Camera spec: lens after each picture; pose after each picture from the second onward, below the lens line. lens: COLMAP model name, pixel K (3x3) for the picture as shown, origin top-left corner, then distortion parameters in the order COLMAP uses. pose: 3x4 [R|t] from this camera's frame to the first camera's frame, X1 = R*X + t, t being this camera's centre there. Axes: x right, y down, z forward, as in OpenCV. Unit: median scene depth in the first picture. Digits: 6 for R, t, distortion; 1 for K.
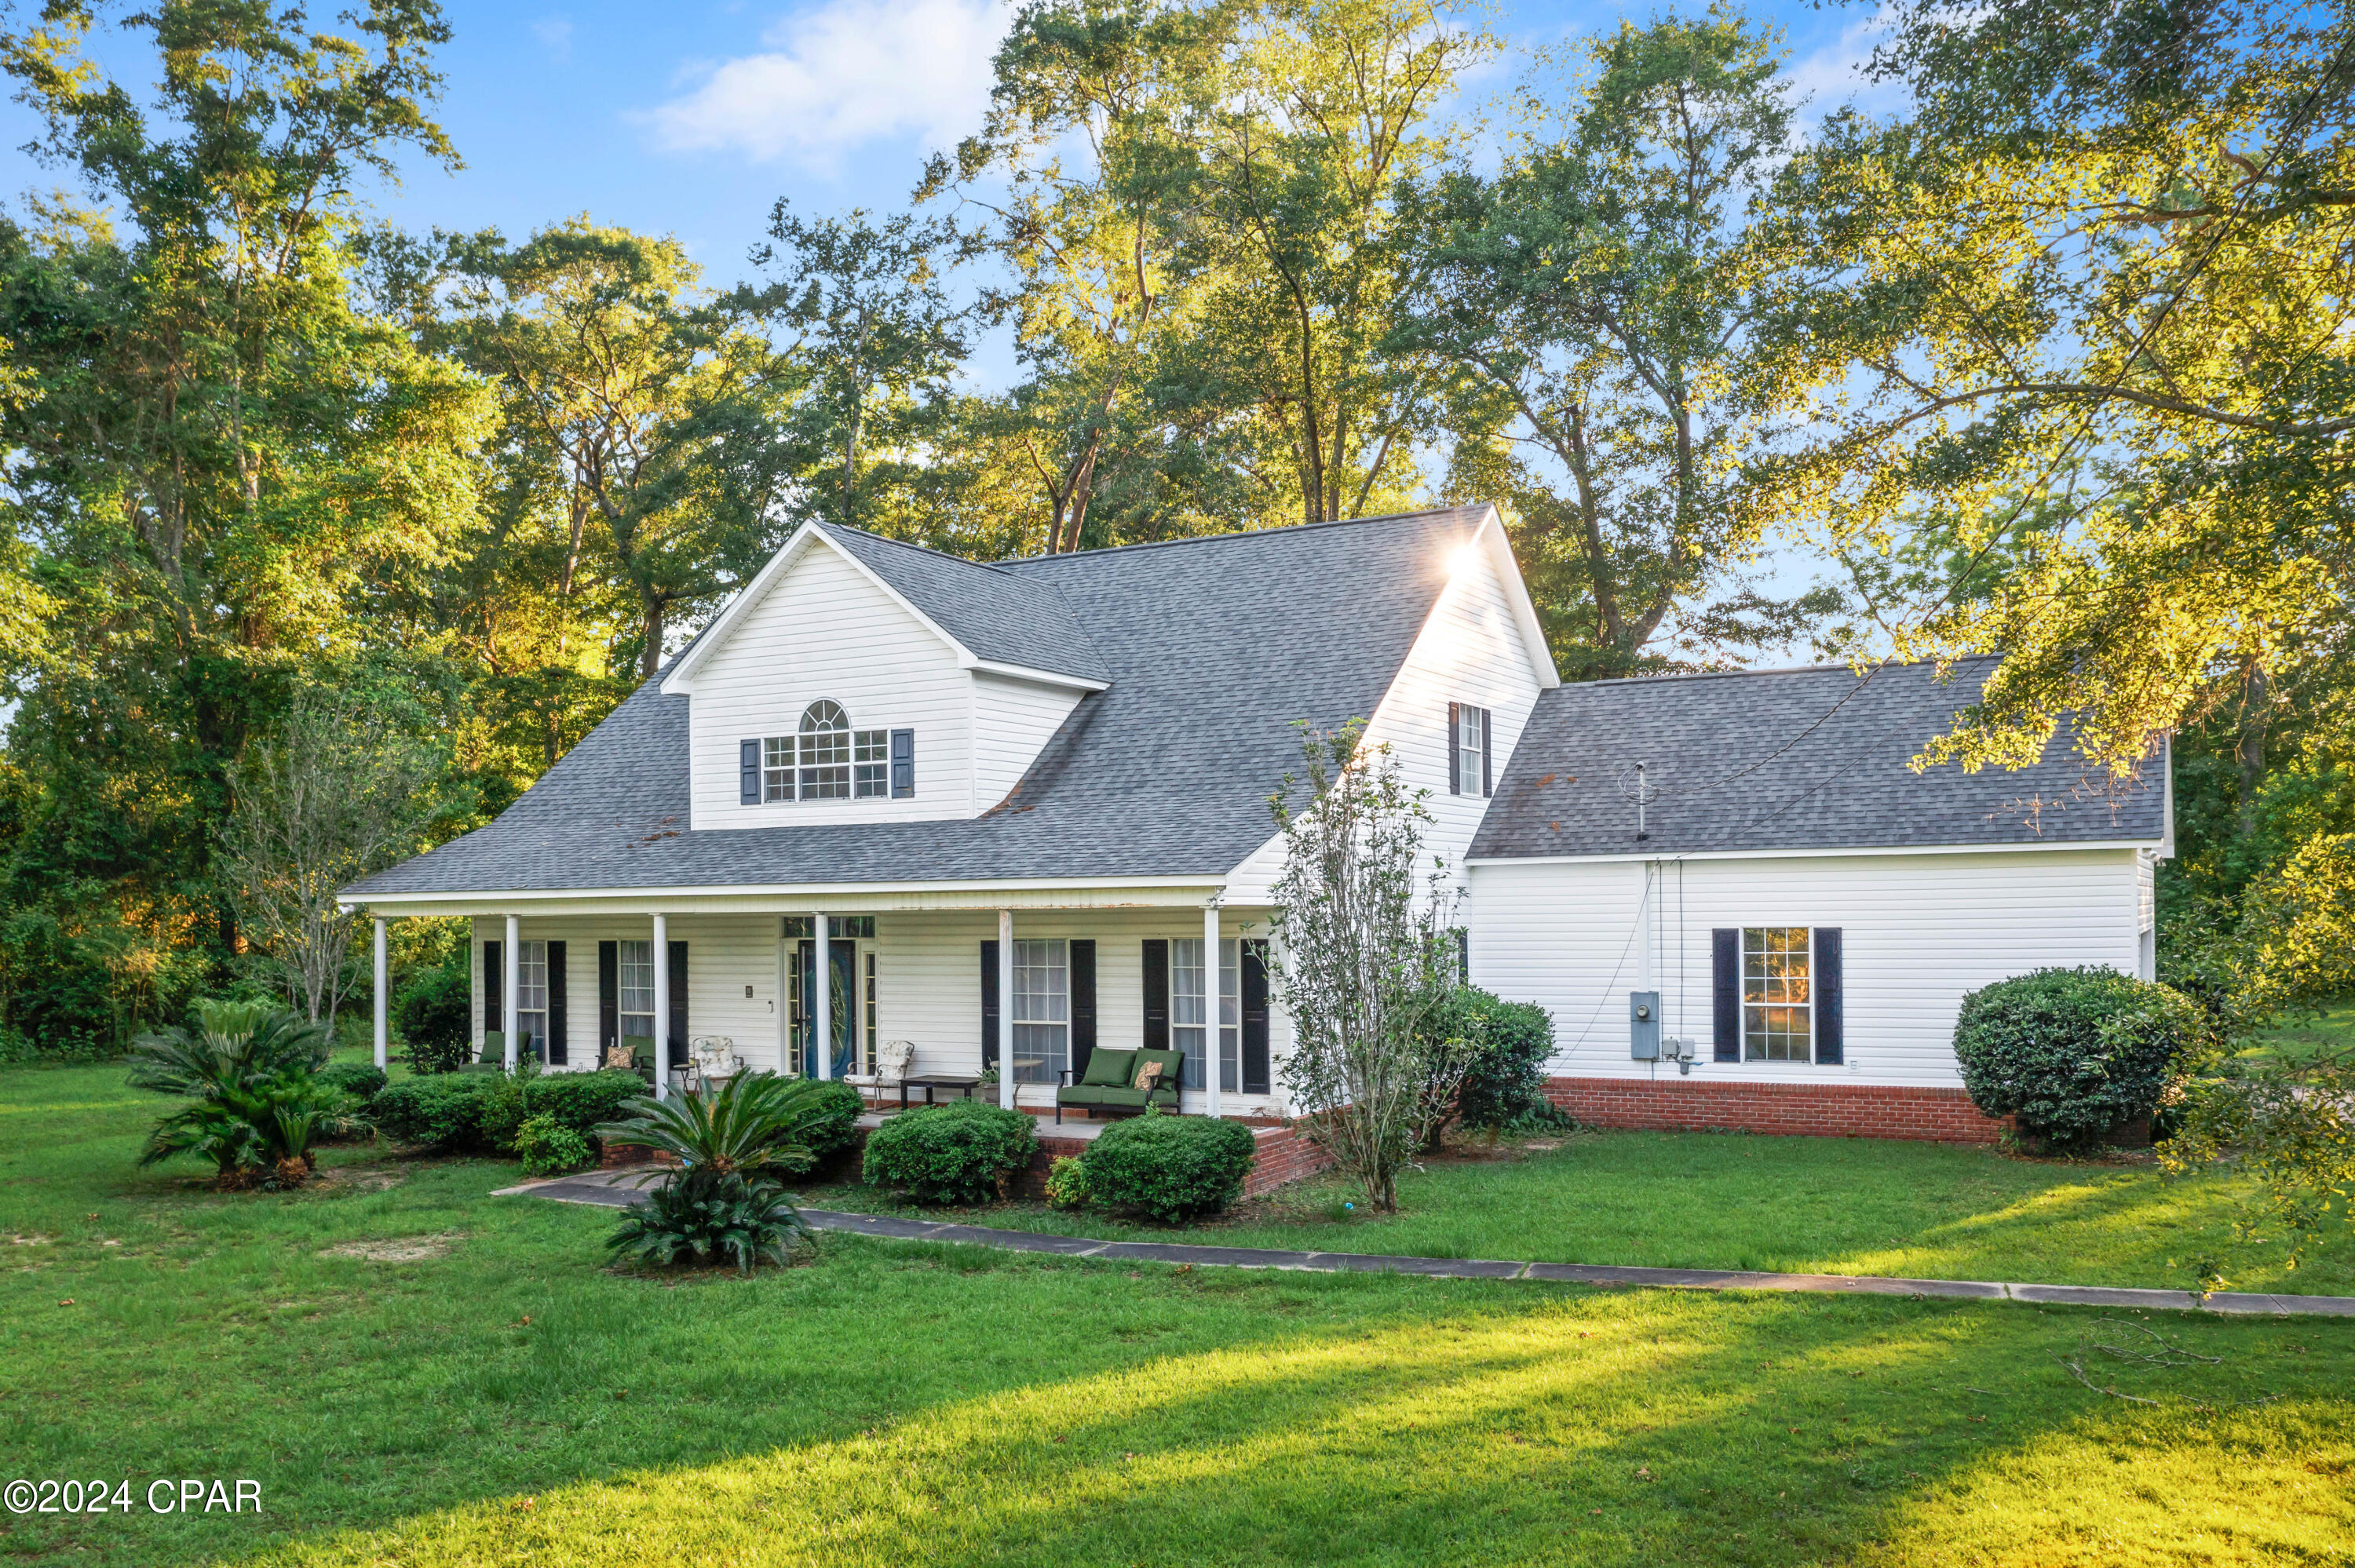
lens RADIAL K [[1923.3, 0, 1180.7], [0, 1923.3, 882.0], [0, 0, 1]] dist [-0.000311, -0.005266]
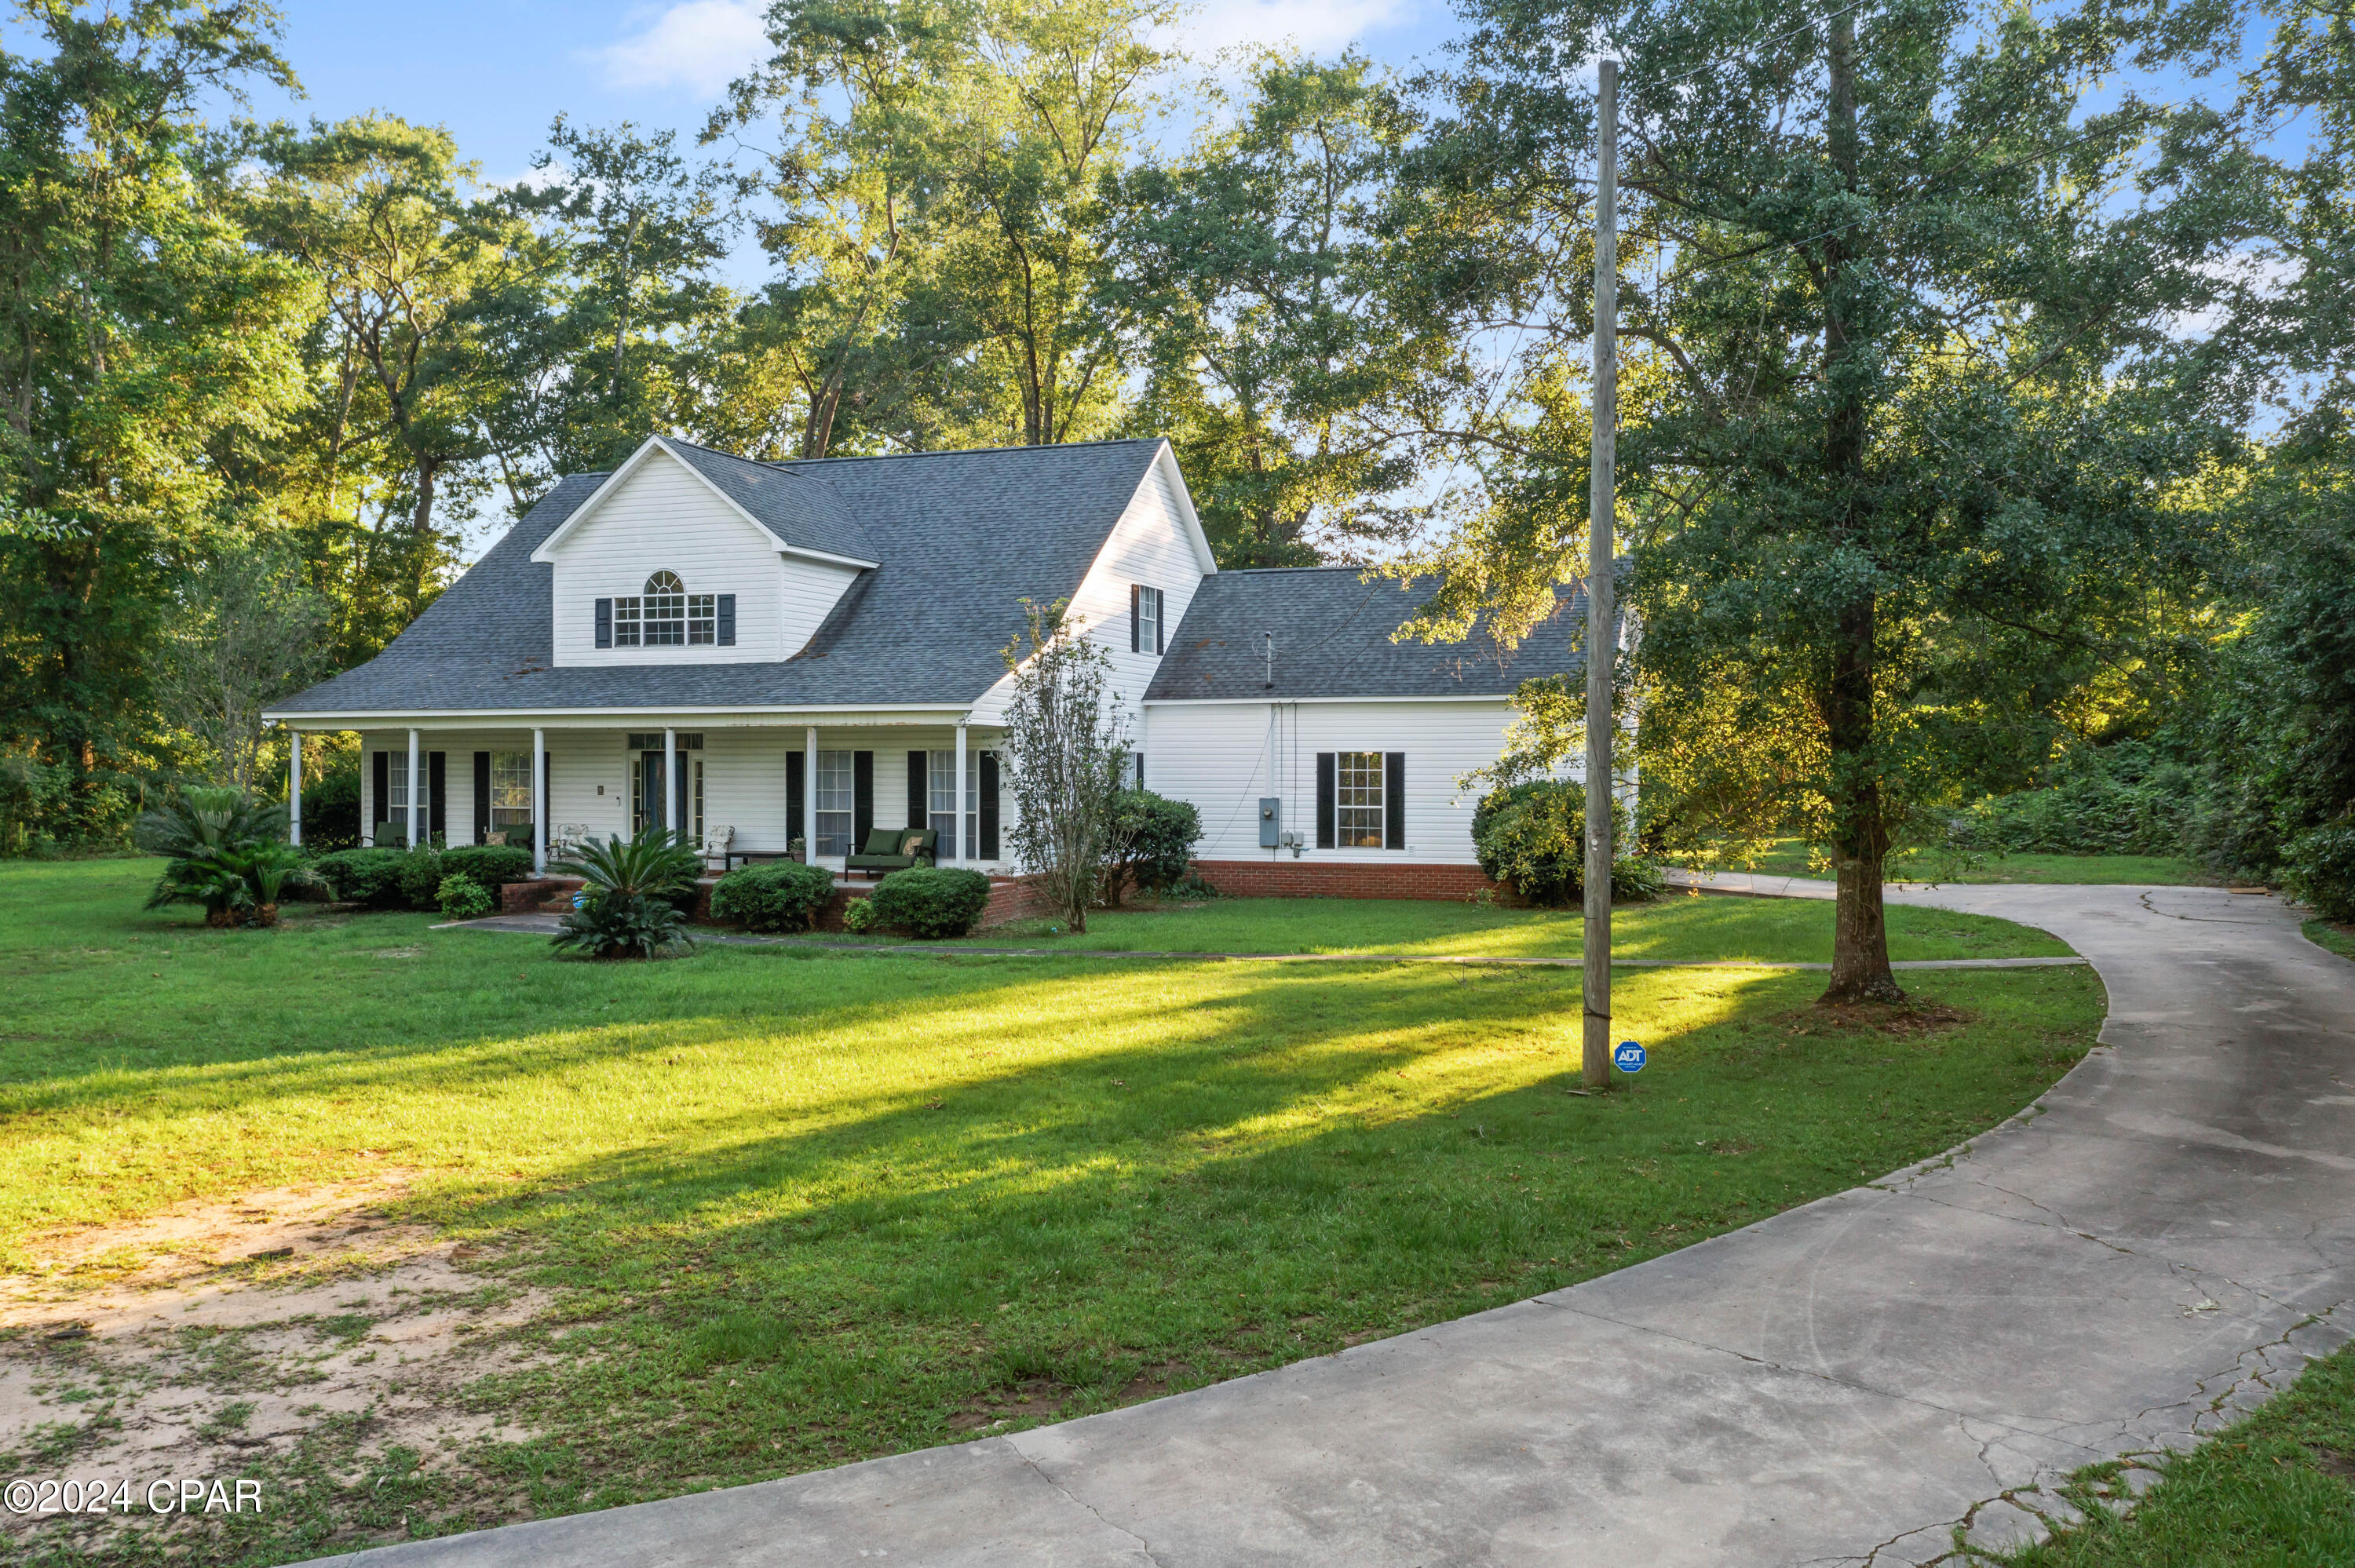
lens RADIAL K [[1835.5, 0, 1231.1], [0, 1835.5, 786.7], [0, 0, 1]] dist [-0.008083, -0.003849]
pose [[0.983540, 0.008867, 0.180471, -0.026207], [-0.013679, 0.999583, 0.025433, 0.016736], [-0.180170, -0.027483, 0.983251, -0.314161]]
